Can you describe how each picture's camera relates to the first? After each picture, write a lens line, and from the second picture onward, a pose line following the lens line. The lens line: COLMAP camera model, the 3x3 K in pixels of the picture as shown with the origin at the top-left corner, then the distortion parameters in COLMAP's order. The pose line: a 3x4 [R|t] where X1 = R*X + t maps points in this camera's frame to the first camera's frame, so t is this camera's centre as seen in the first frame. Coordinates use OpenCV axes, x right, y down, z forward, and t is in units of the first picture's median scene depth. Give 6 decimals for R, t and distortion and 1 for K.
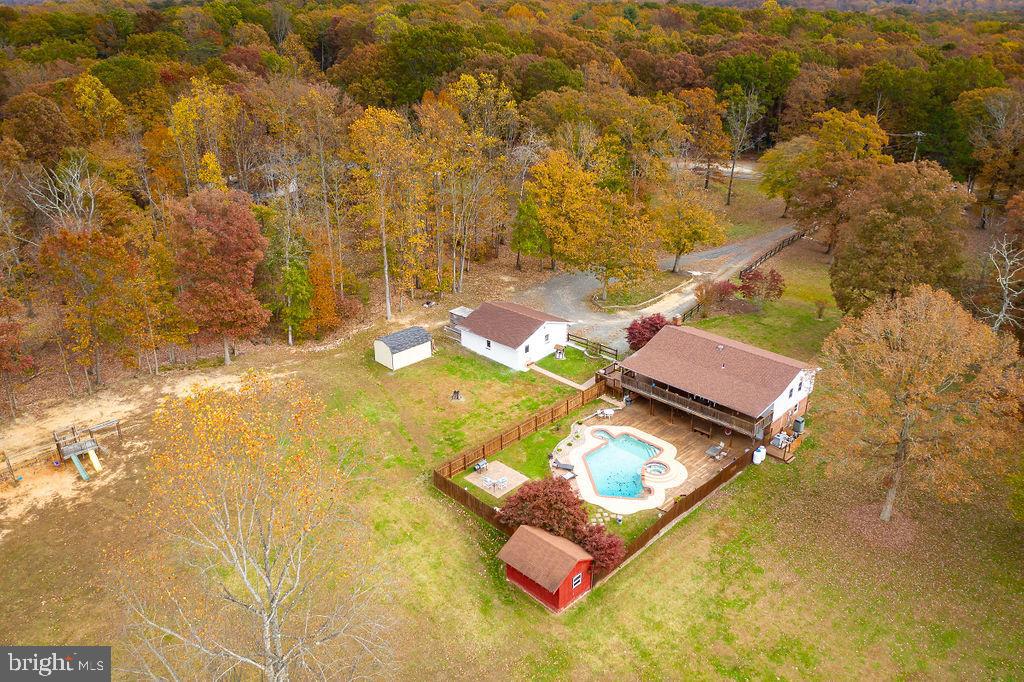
lens RADIAL K [[808.8, 0, 509.8], [0, 808.8, 338.8], [0, 0, 1]] dist [-0.015450, -0.001548]
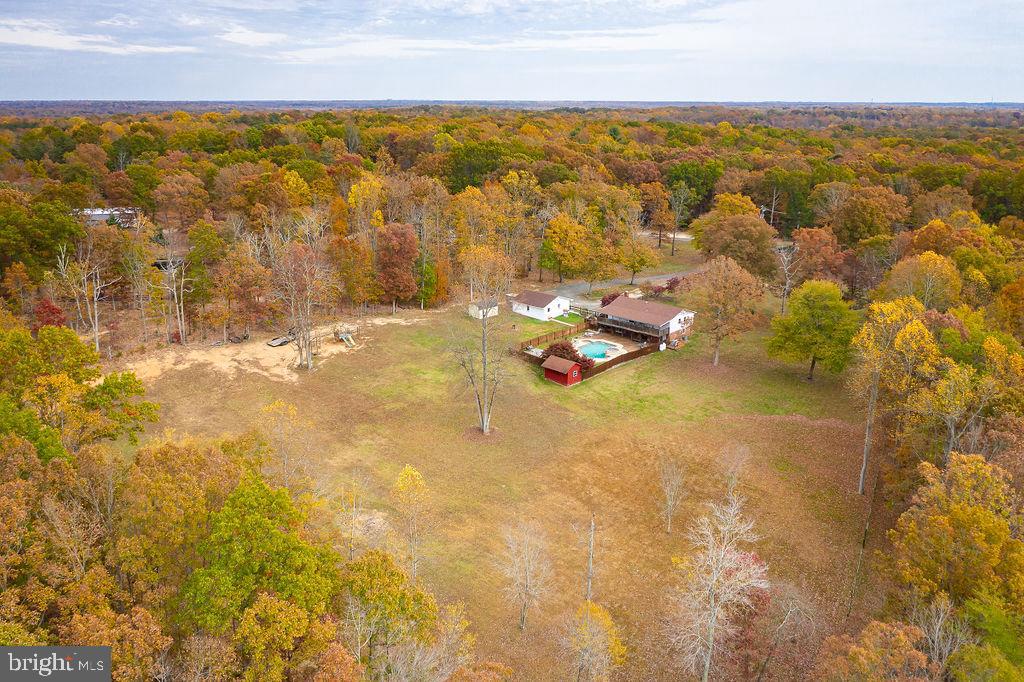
lens RADIAL K [[808.8, 0, 509.4], [0, 808.8, 344.0], [0, 0, 1]] dist [-0.015450, -0.001548]
pose [[0.999989, 0.004533, 0.001043, -0.078645], [-0.004380, 0.993144, -0.116812, 0.340770], [-0.001565, 0.116806, 0.993153, -0.955082]]
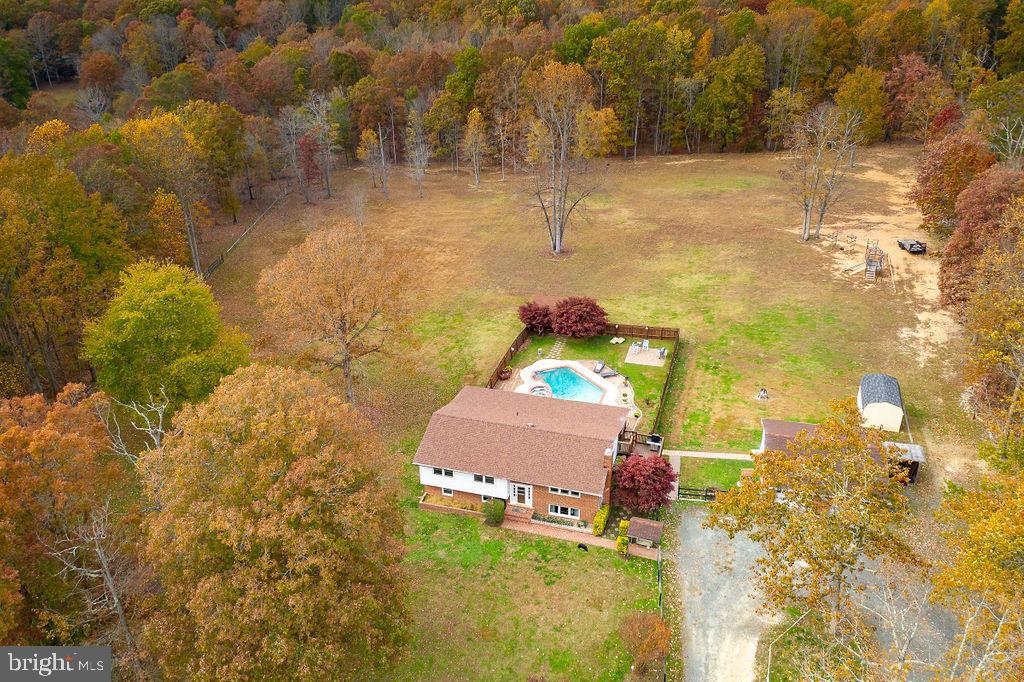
lens RADIAL K [[808.8, 0, 513.7], [0, 808.8, 335.8], [0, 0, 1]] dist [-0.015450, -0.001548]
pose [[-0.885567, 0.225466, -0.406124, 0.579276], [-0.171750, 0.653414, 0.737260, -0.641479], [0.431594, 0.722645, -0.539918, 1.345661]]
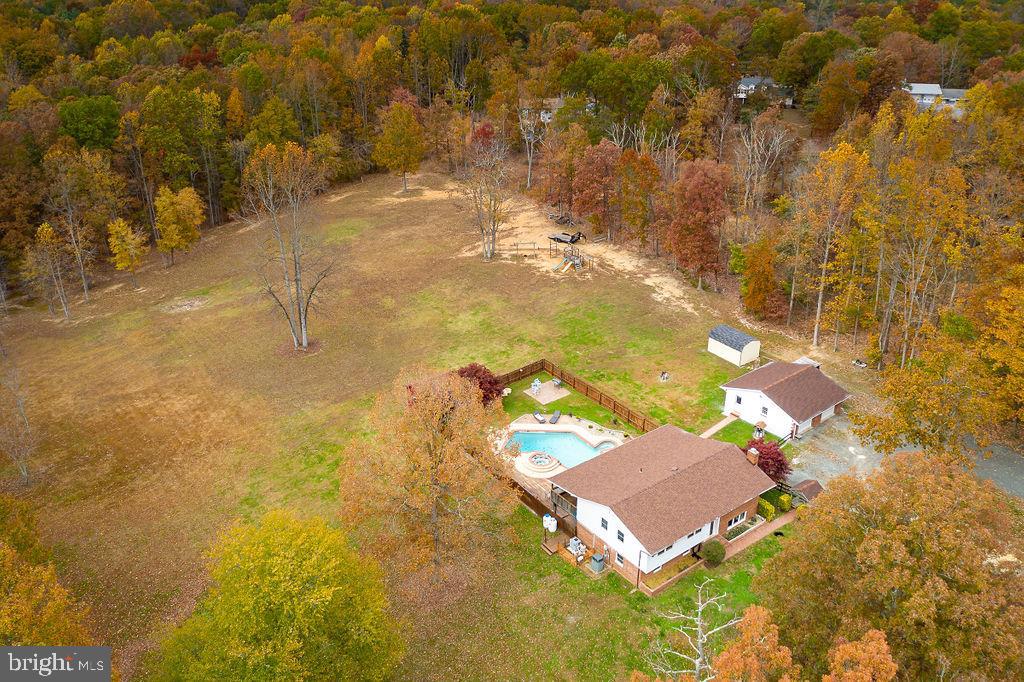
lens RADIAL K [[808.8, 0, 509.0], [0, 808.8, 336.0], [0, 0, 1]] dist [-0.015450, -0.001548]
pose [[-0.171193, 0.433191, -0.884895, 0.983780], [-0.388816, 0.795550, 0.464674, -0.432474], [0.905271, 0.423610, 0.032239, 0.734403]]
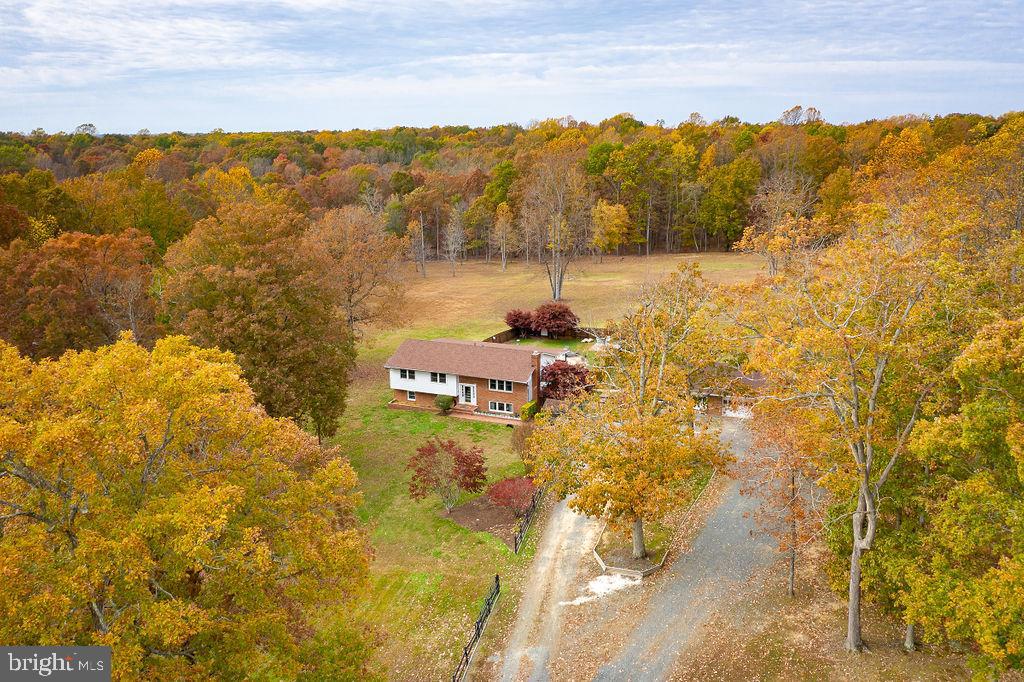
lens RADIAL K [[808.8, 0, 514.1], [0, 808.8, 341.8], [0, 0, 1]] dist [-0.015450, -0.001548]
pose [[-0.927331, 0.106359, -0.358811, 0.578587], [-0.138978, 0.792334, 0.594047, -0.596172], [0.347481, 0.600745, -0.719974, 1.715563]]
